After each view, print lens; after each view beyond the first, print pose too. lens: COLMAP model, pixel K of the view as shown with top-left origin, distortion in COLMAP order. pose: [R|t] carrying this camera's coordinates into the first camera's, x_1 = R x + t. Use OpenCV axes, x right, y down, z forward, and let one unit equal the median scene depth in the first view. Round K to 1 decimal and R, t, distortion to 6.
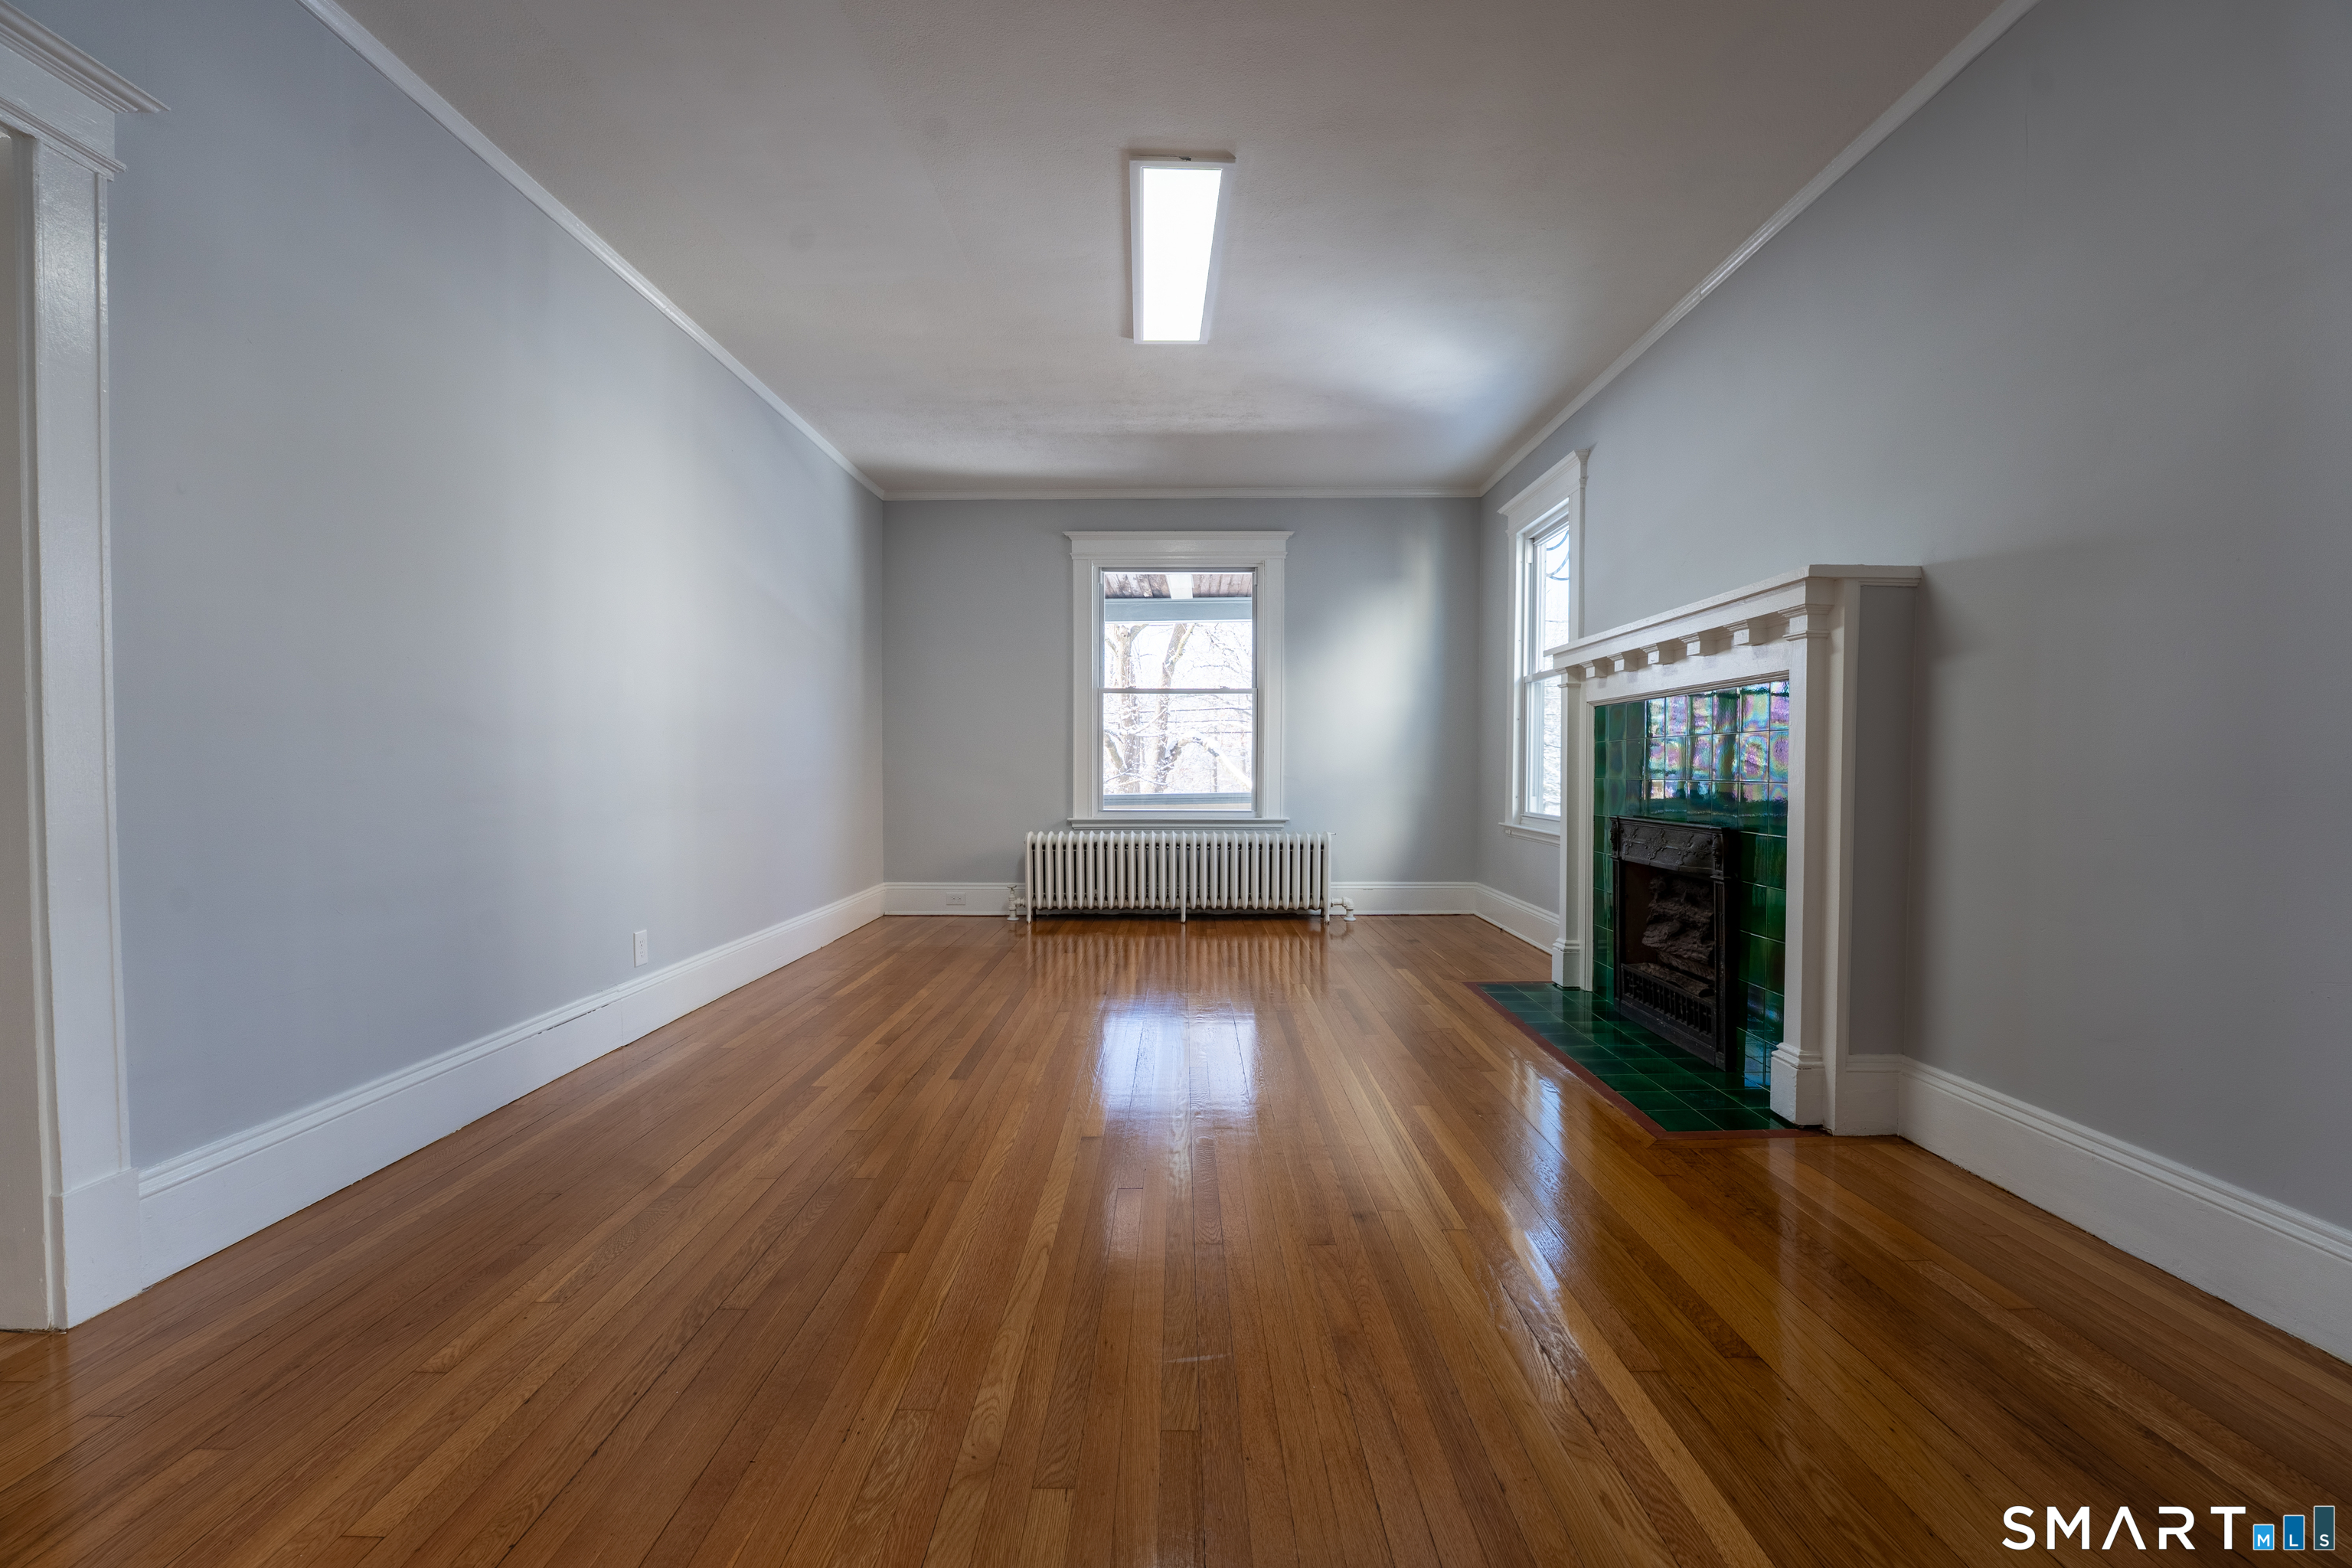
lens RADIAL K [[959.8, 0, 1190.8], [0, 959.8, 795.4], [0, 0, 1]] dist [-0.021283, 0.000764]
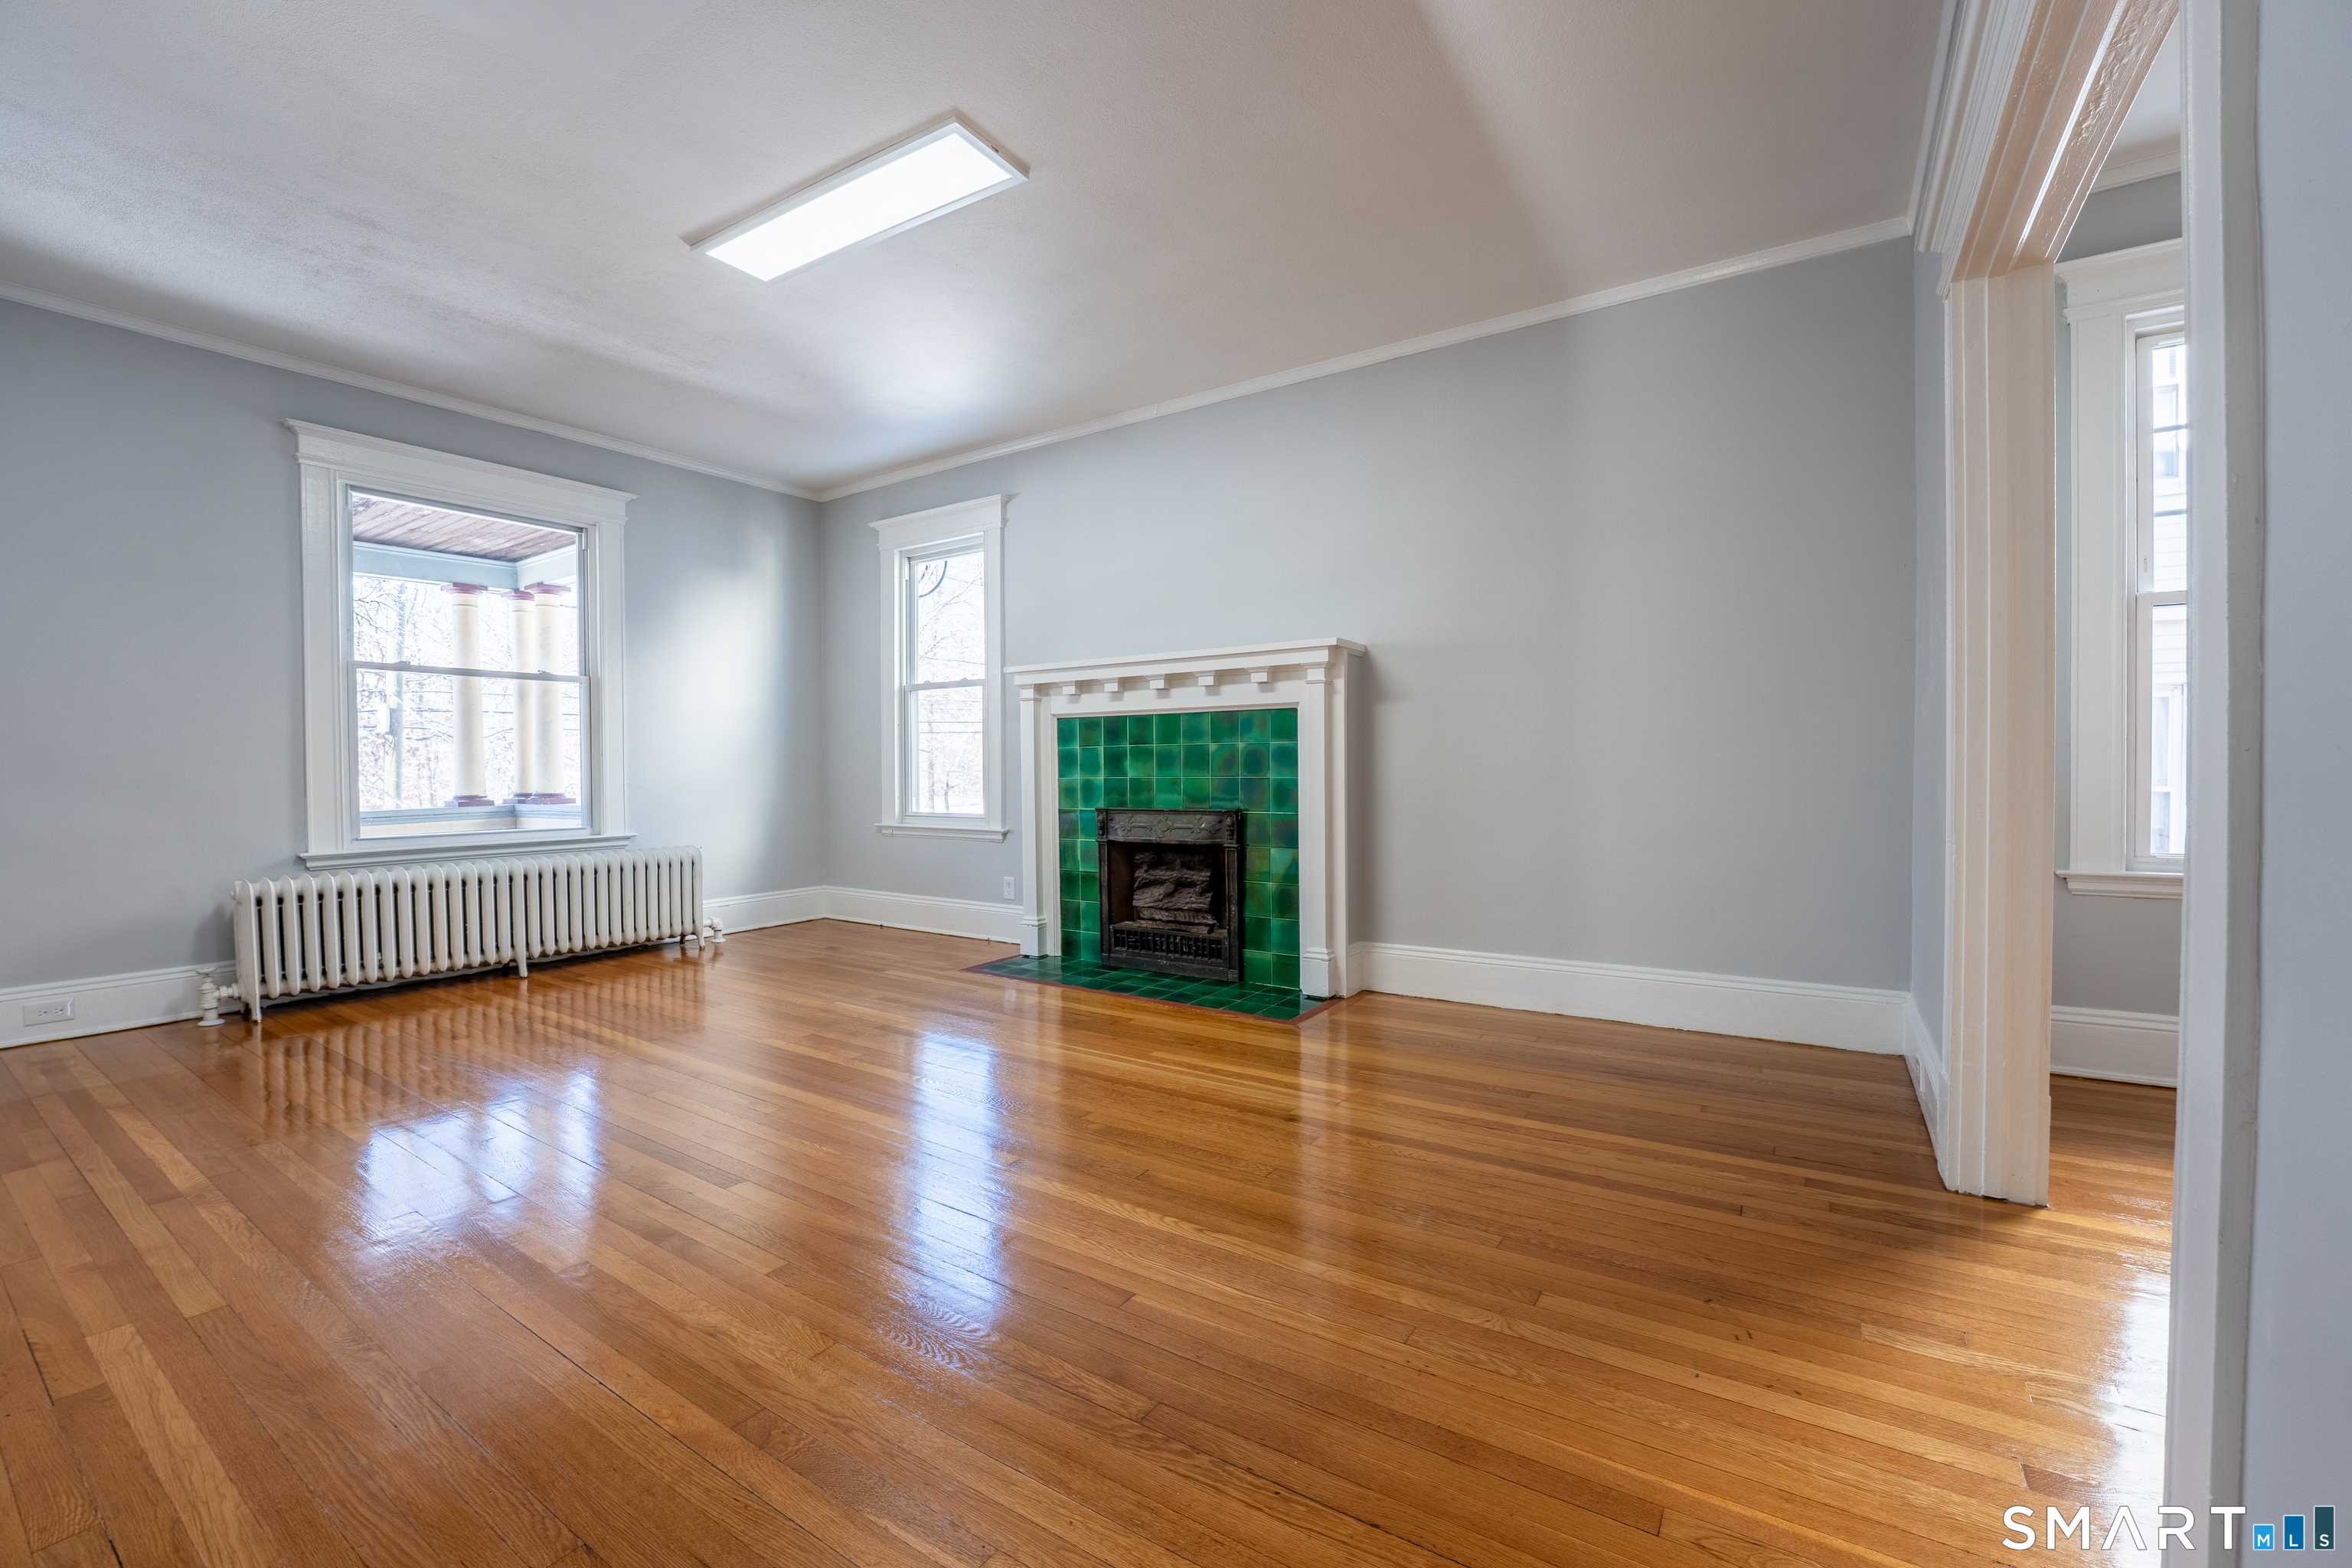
lens RADIAL K [[959.8, 0, 1174.0], [0, 959.8, 789.7], [0, 0, 1]] dist [-0.021283, 0.000764]
pose [[0.554559, -0.026233, 0.831731, -0.345720], [0.033997, 0.999383, 0.008854, -0.005872], [-0.831449, 0.023367, 0.555109, 0.146391]]
